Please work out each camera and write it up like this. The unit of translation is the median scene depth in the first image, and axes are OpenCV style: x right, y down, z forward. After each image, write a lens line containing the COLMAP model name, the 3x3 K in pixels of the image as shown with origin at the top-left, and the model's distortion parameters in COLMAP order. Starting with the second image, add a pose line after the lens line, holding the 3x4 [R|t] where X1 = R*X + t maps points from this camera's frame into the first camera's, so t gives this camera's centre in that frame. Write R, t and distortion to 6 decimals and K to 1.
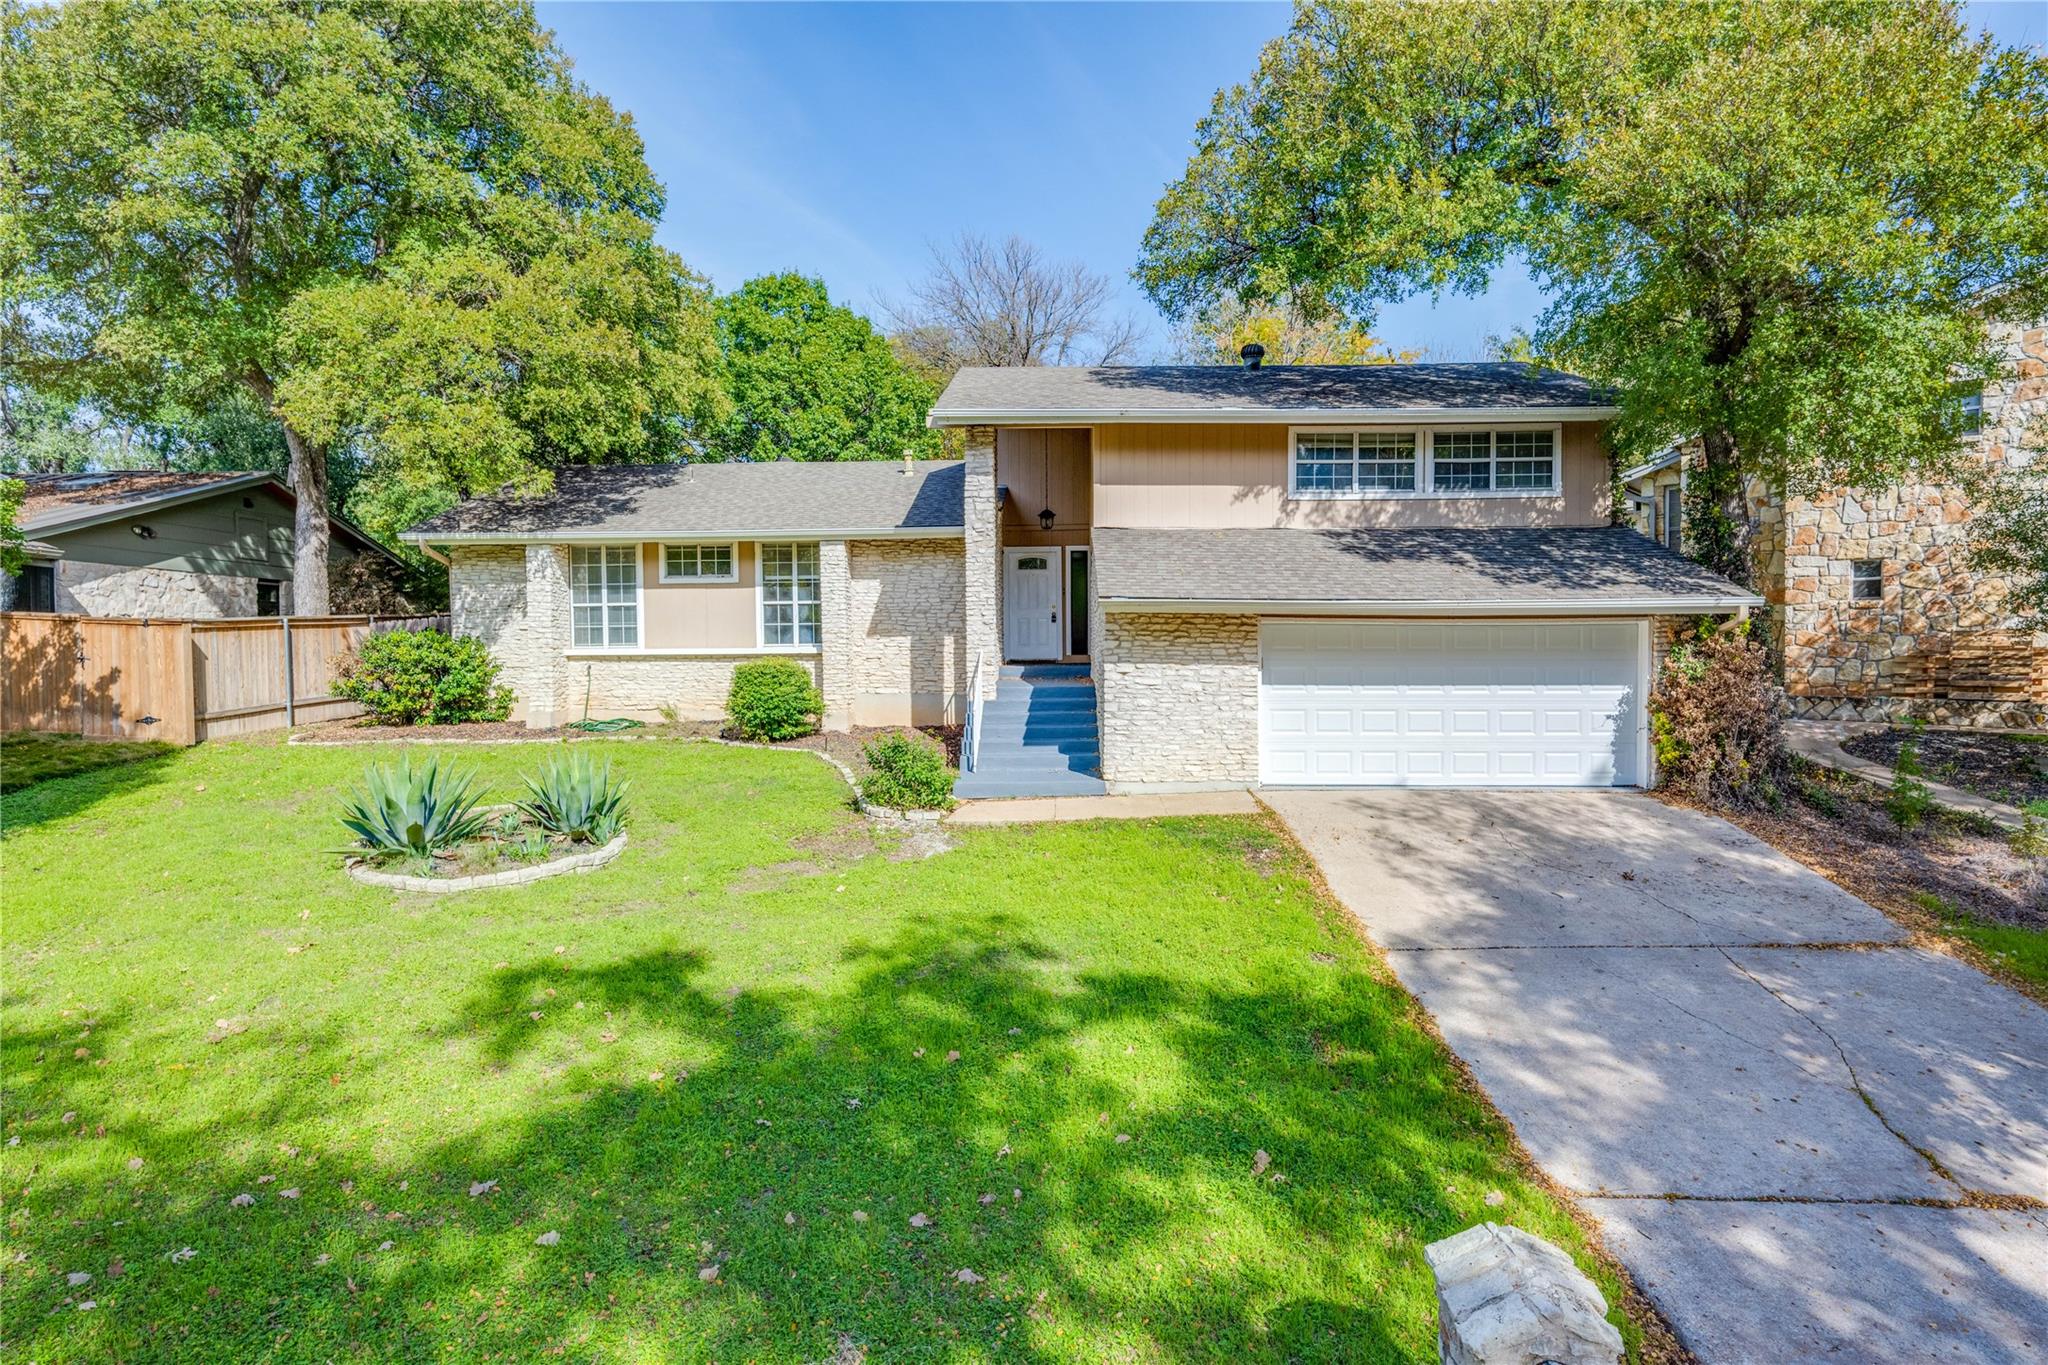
lens RADIAL K [[1193.3, 0, 1031.7], [0, 1193.3, 622.7], [0, 0, 1]] dist [-0.000479, 0.001391]
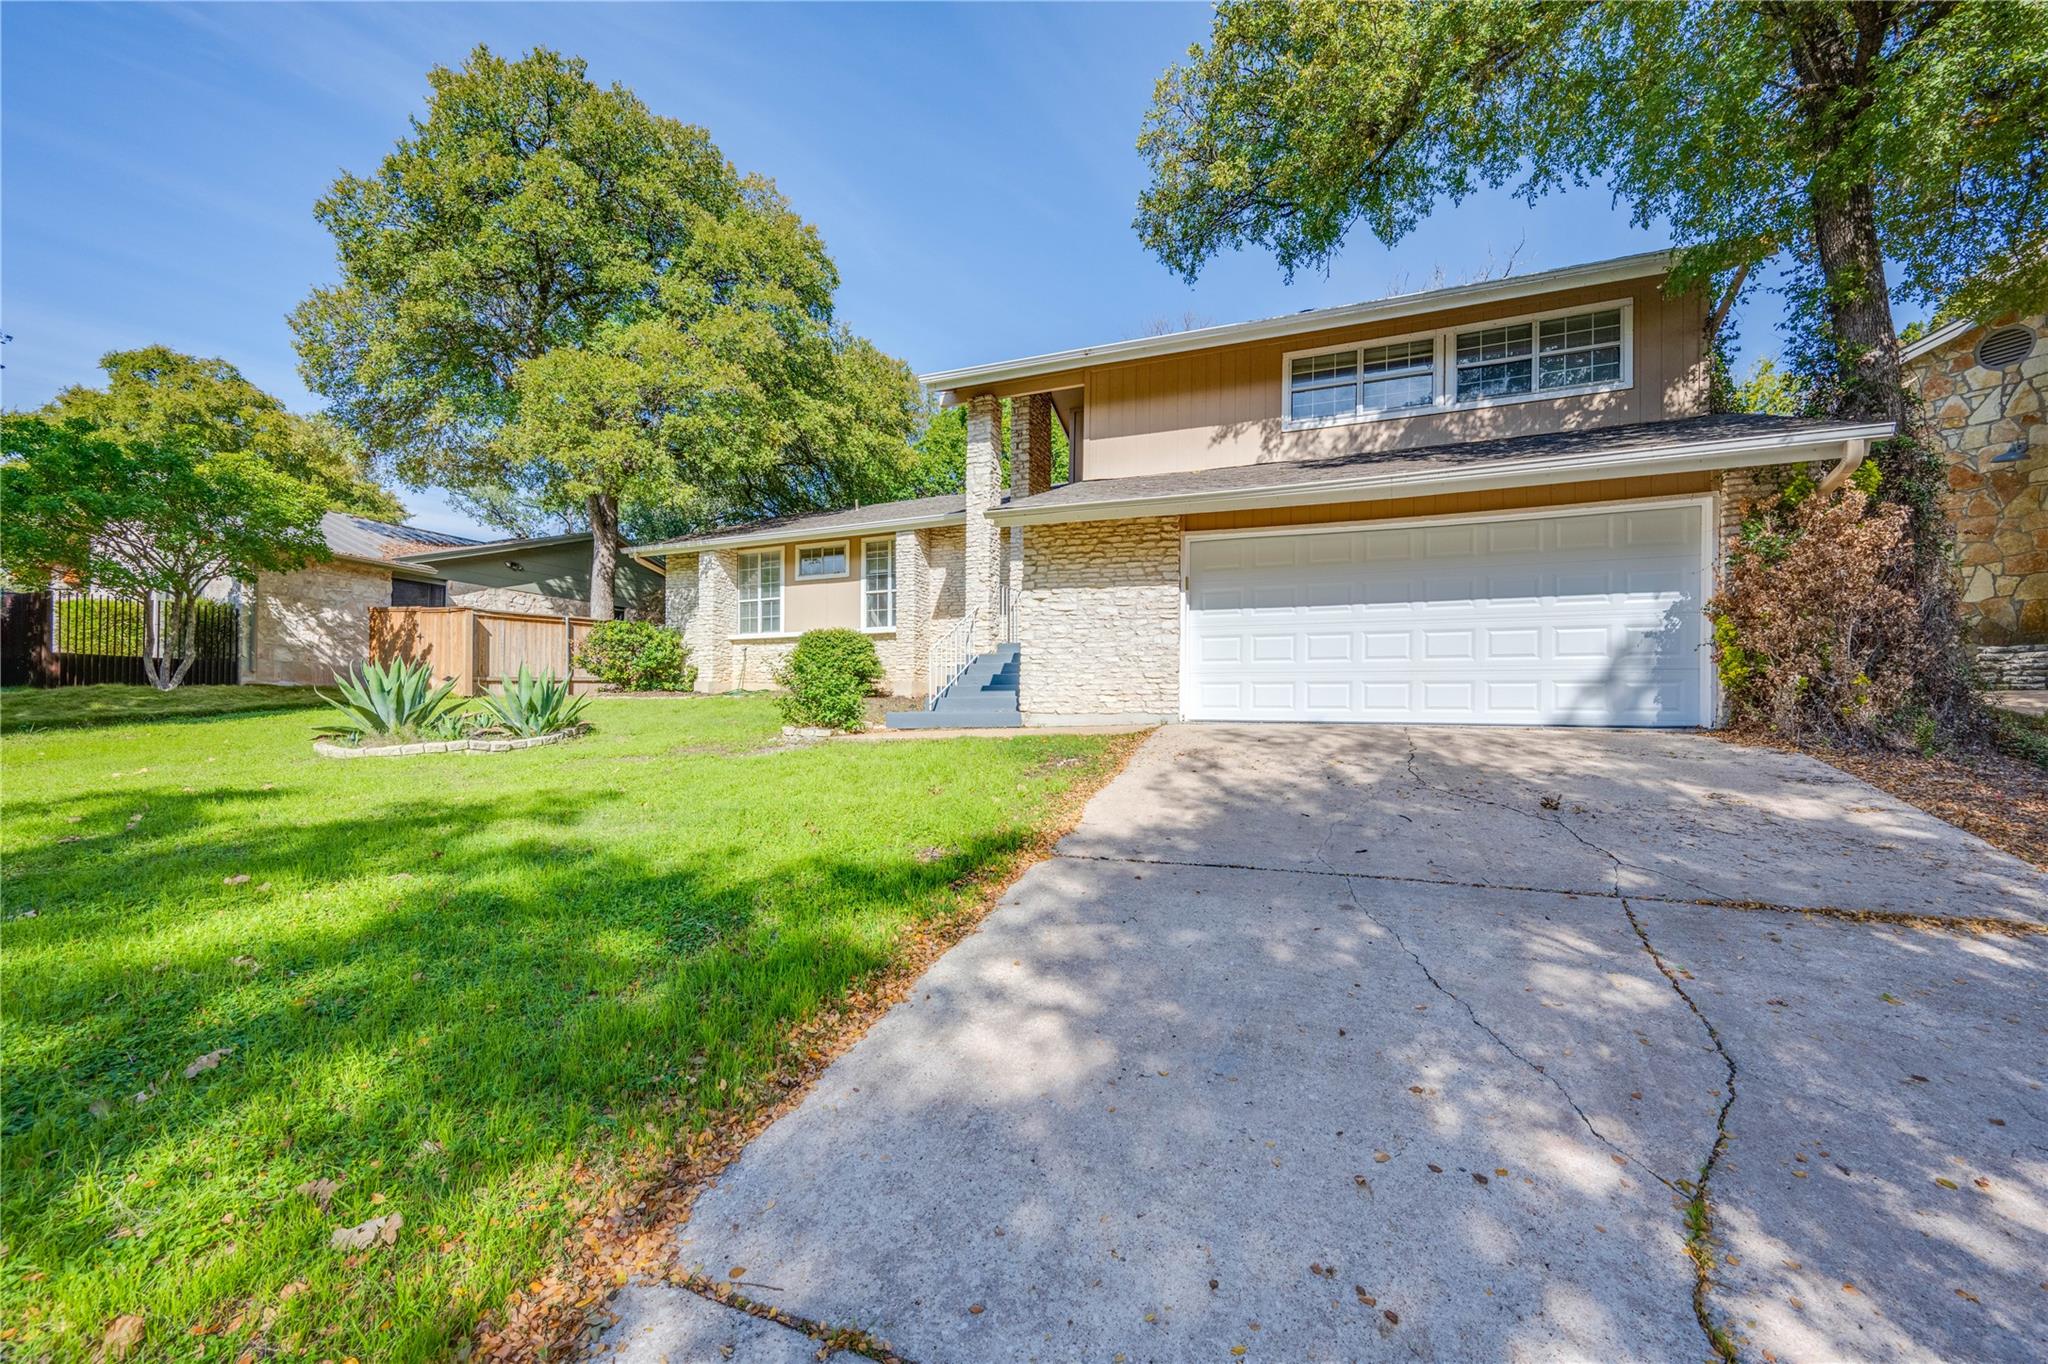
lens RADIAL K [[894.6, 0, 967.6], [0, 894.6, 673.2], [0, 0, 1]] dist [0.000602, 0.000064]
pose [[0.927451, -0.002618, -0.373936, 0.291187], [-0.003554, 0.999869, -0.015814, 0.112516], [0.373928, 0.015995, 0.927320, 0.317705]]
